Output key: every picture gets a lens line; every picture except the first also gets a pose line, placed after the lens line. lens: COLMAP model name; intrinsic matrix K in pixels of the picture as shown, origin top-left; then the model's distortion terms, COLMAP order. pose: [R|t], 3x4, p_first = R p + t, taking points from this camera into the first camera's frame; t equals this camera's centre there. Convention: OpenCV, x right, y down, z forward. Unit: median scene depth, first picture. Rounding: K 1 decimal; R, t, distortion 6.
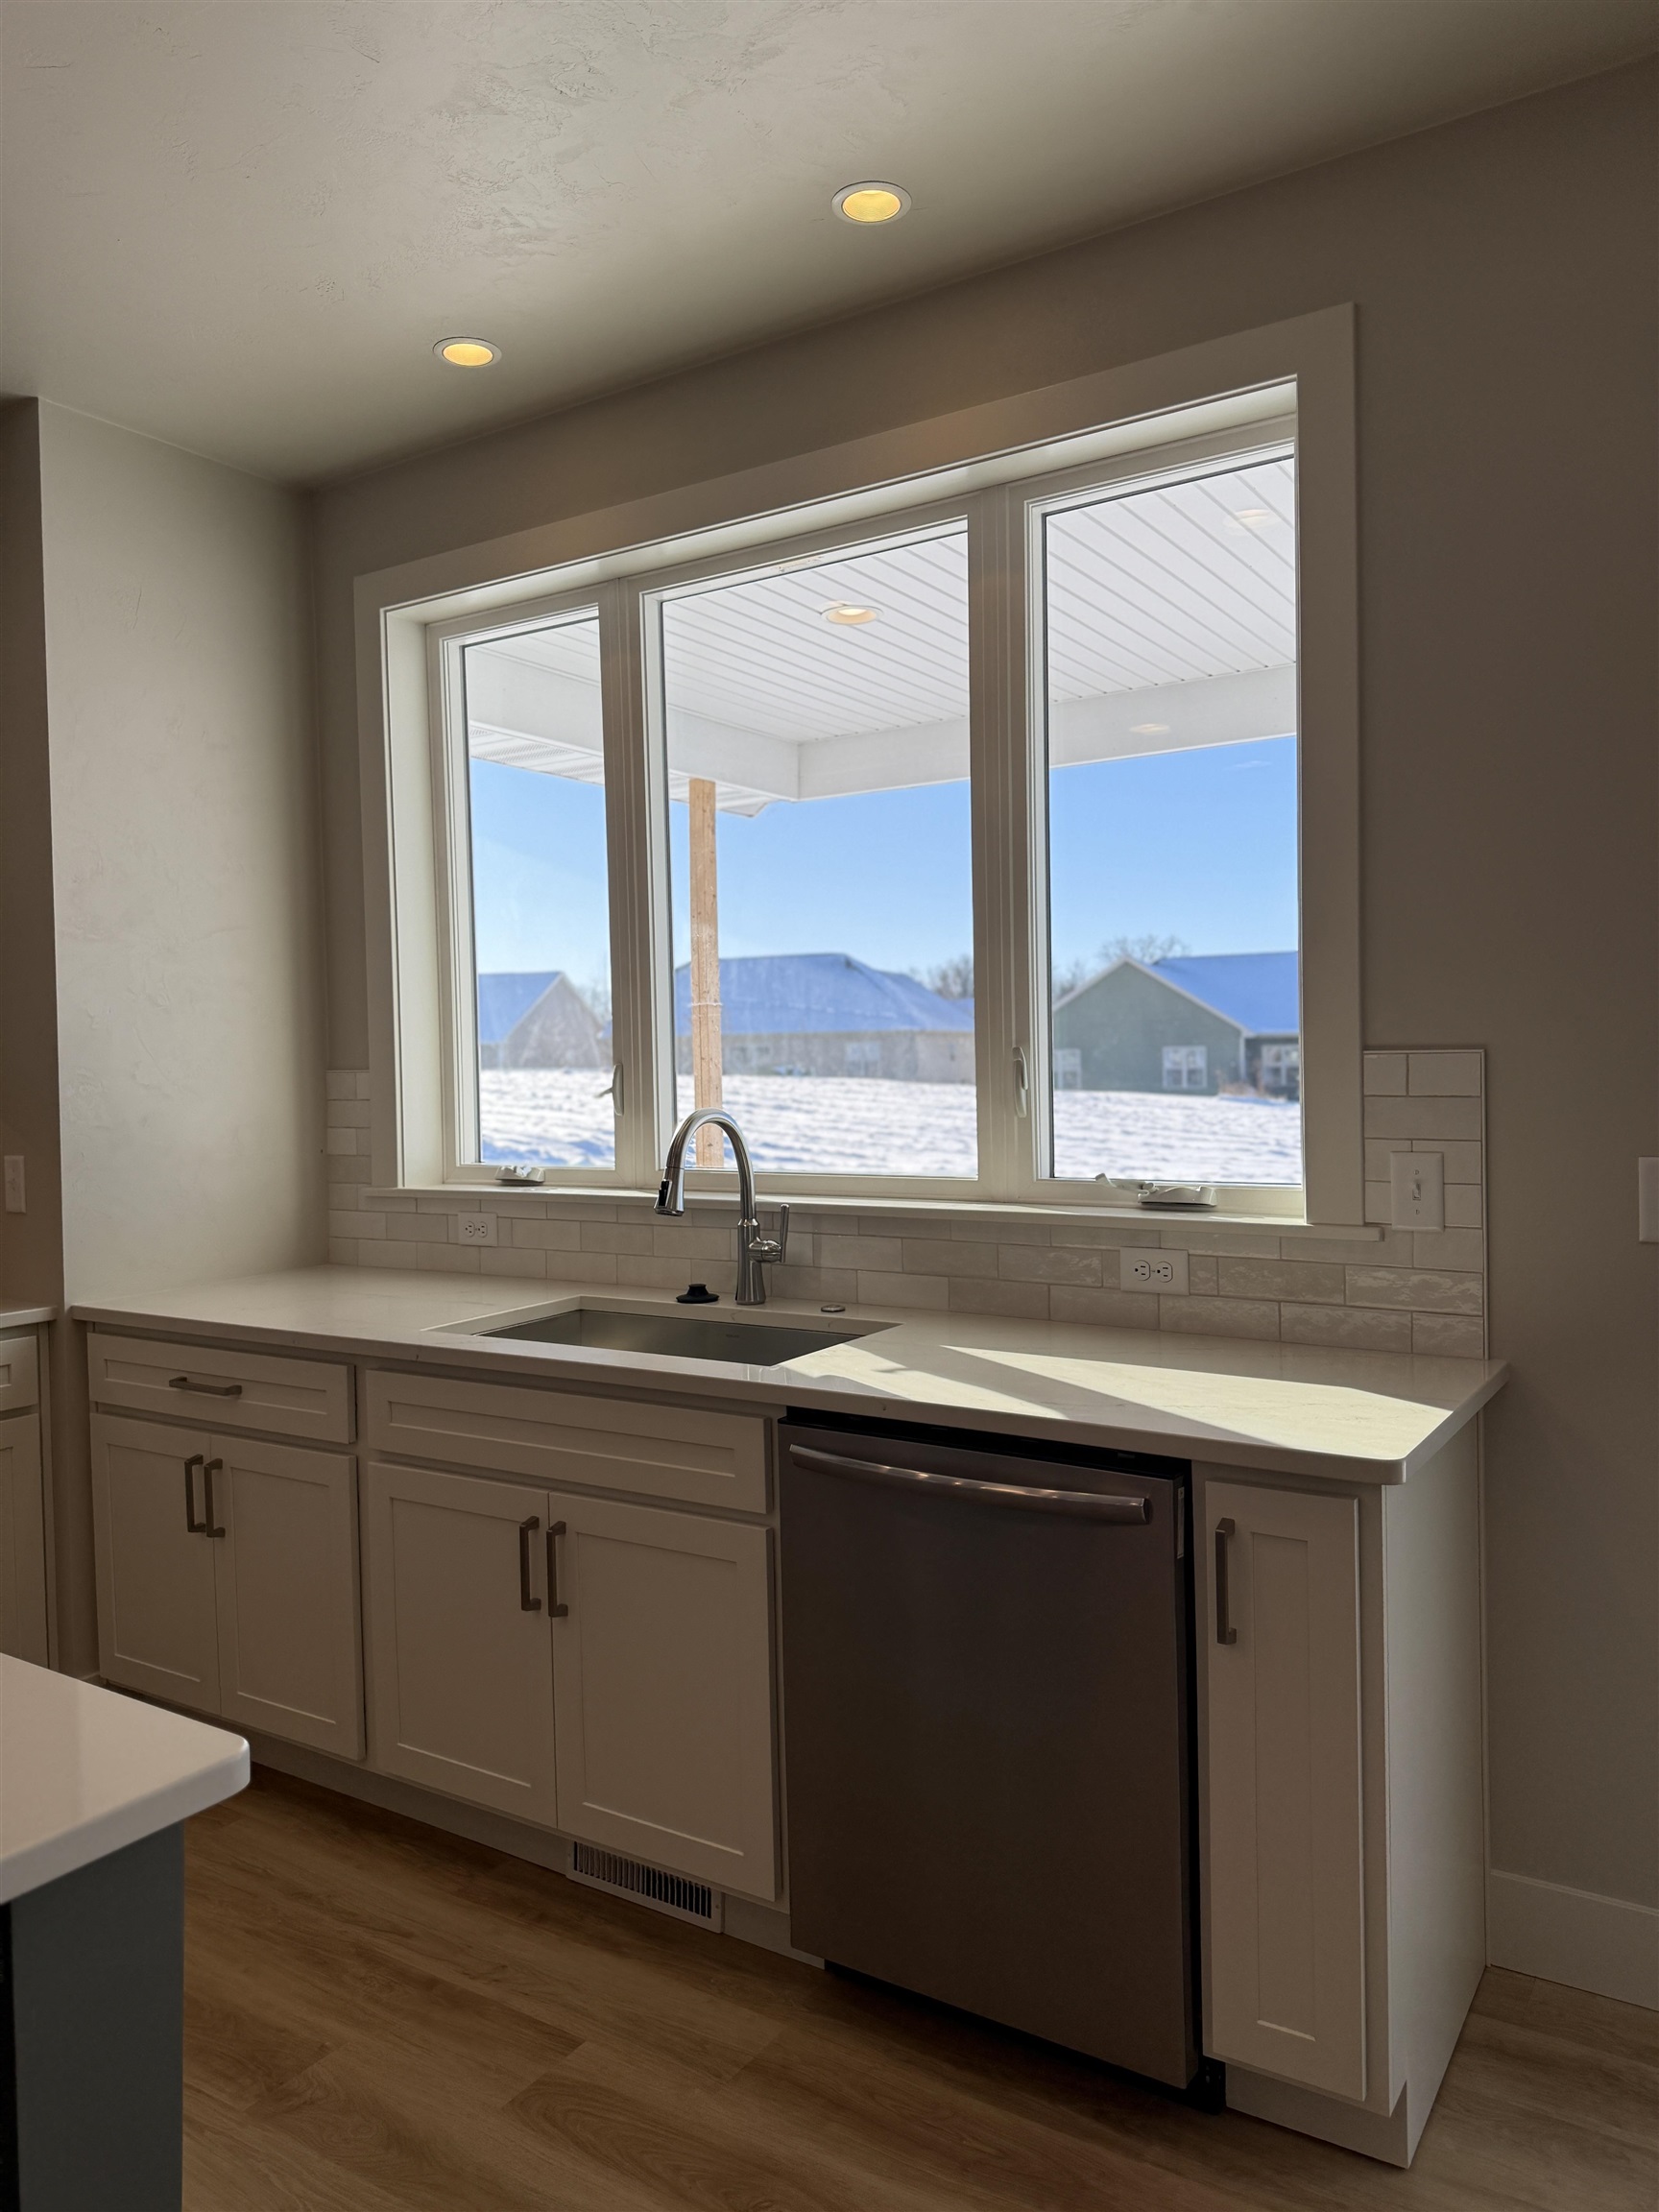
lens RADIAL K [[1556.9, 0, 836.9], [0, 1556.9, 1101.3], [0, 0, 1]] dist [0.056606, -0.062697]
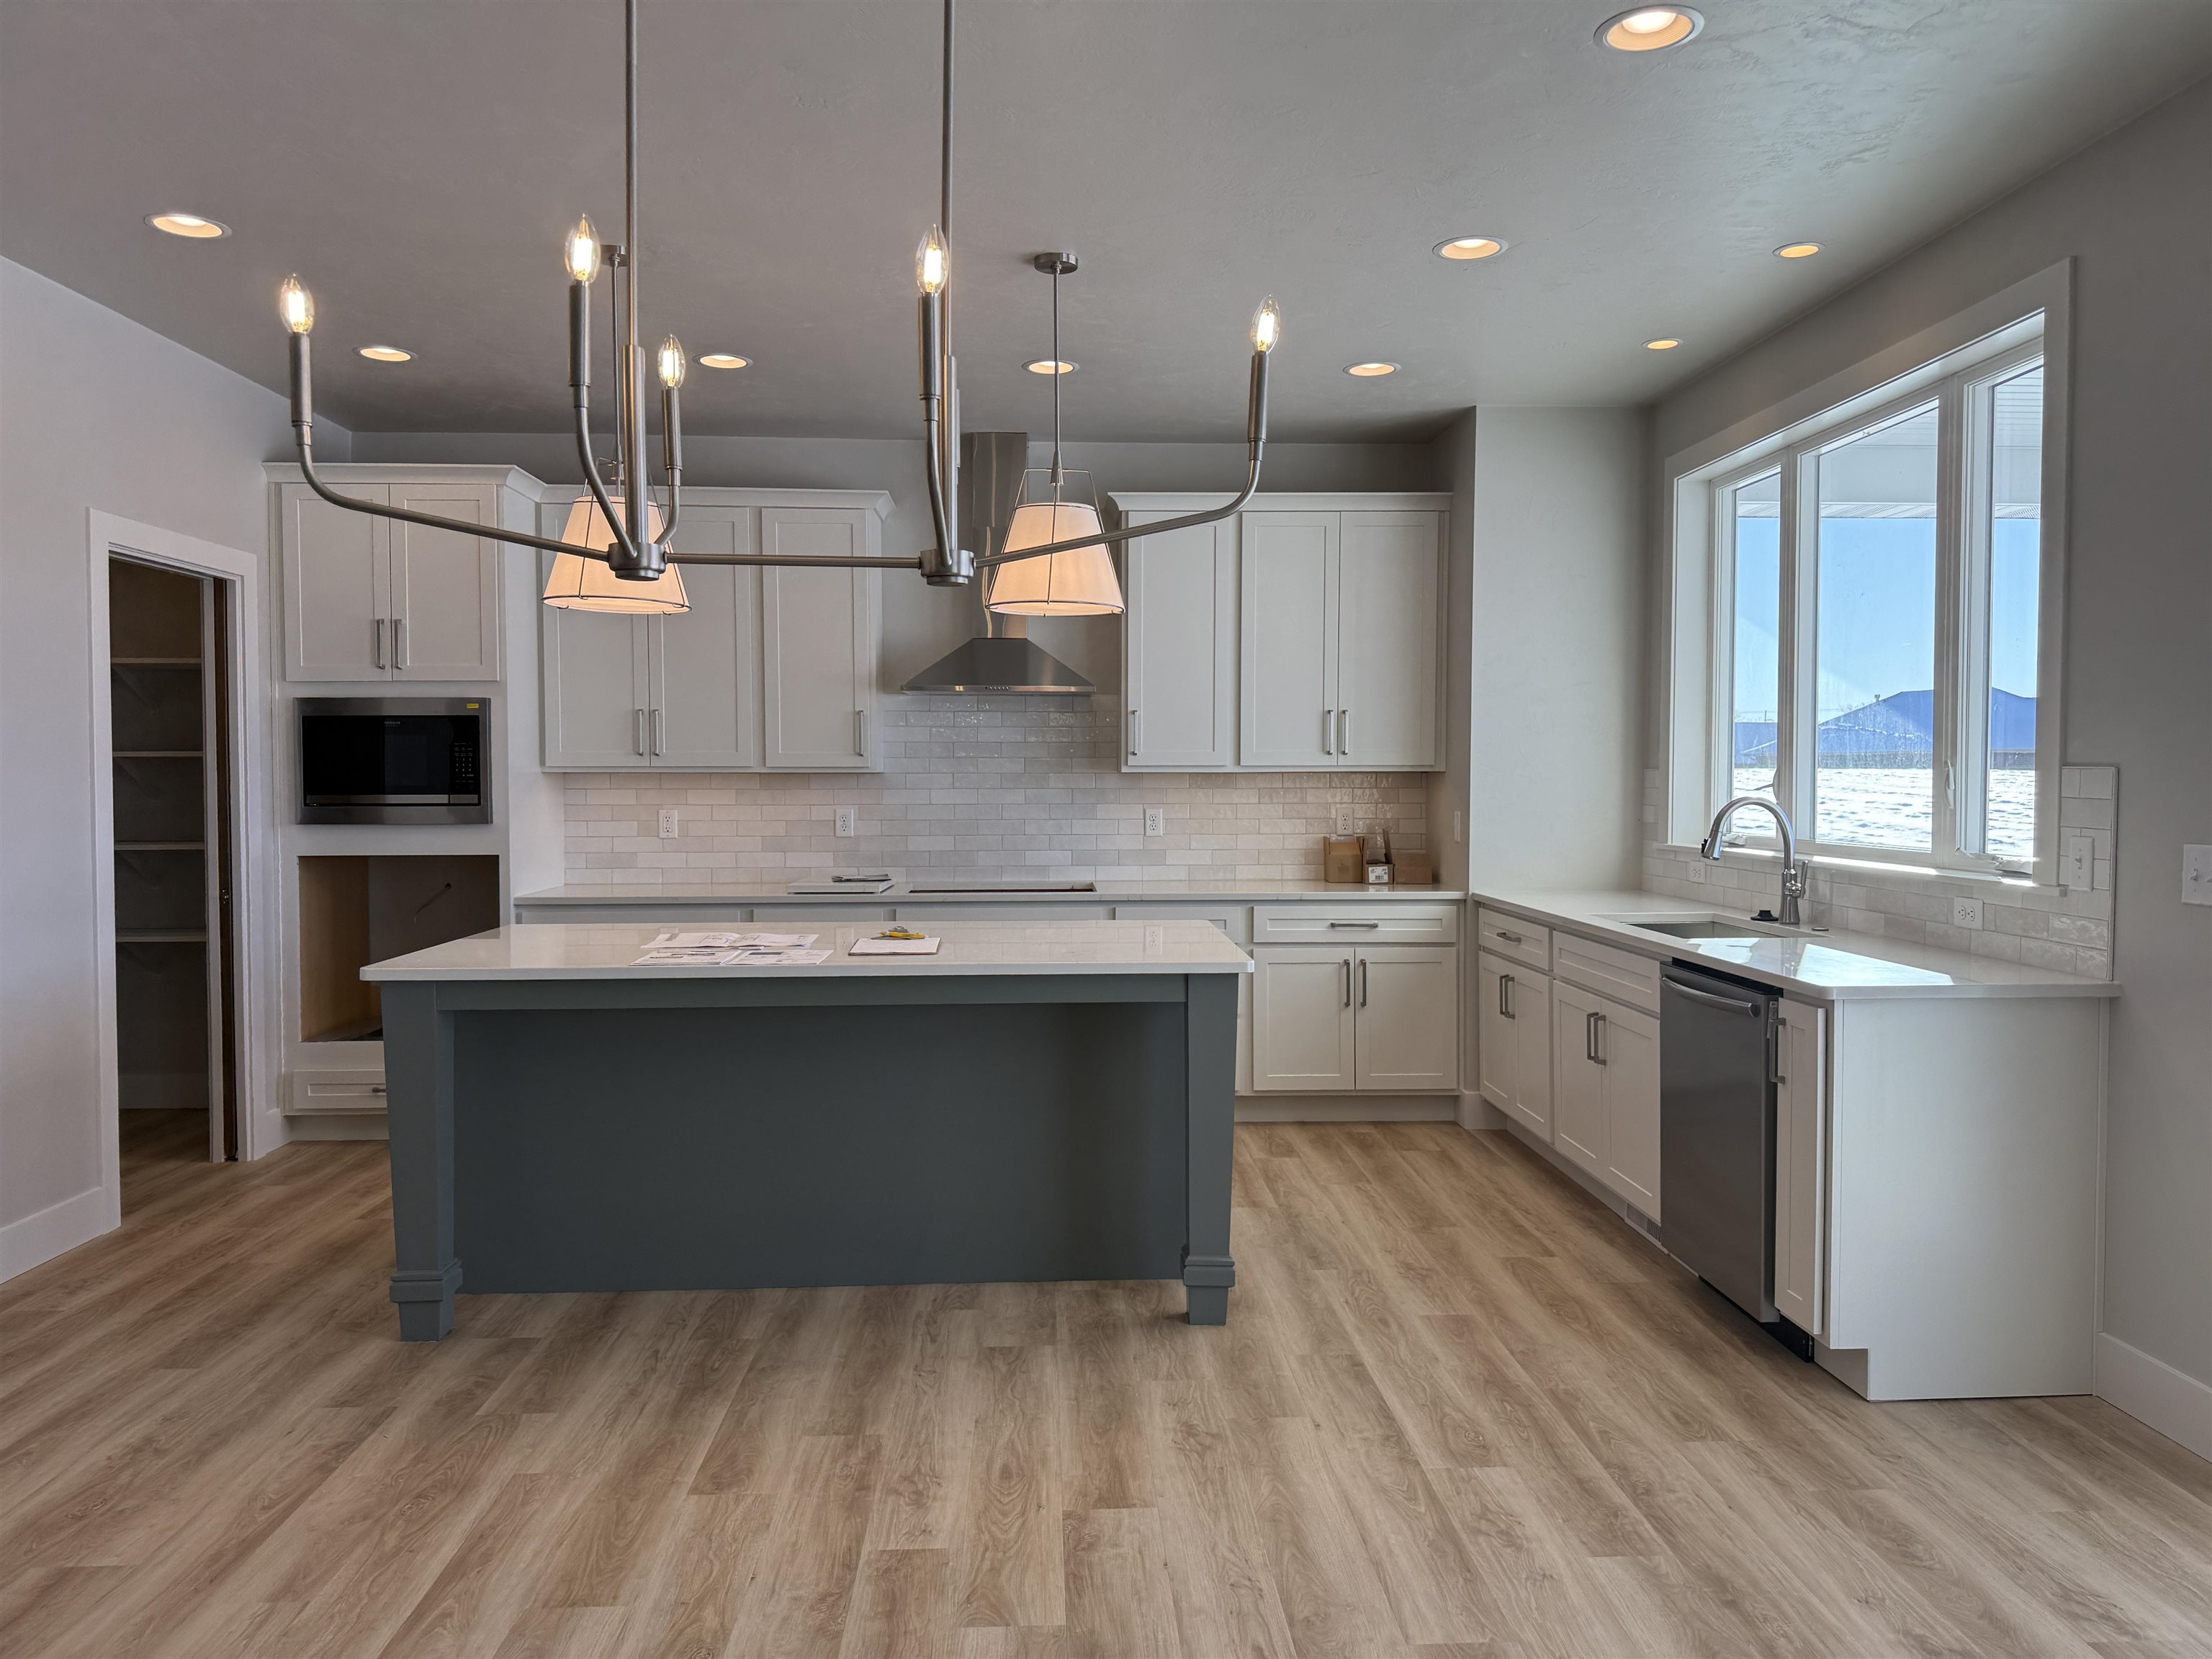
lens RADIAL K [[1556.9, 0, 1109.5], [0, 1556.9, 825.9], [0, 0, 1]] dist [0.056606, -0.062697]
pose [[0.583777, 0.047480, -0.810524, 0.874892], [-0.033172, 0.998850, 0.034620, 0.001460], [0.811236, 0.006677, 0.584681, -0.500388]]
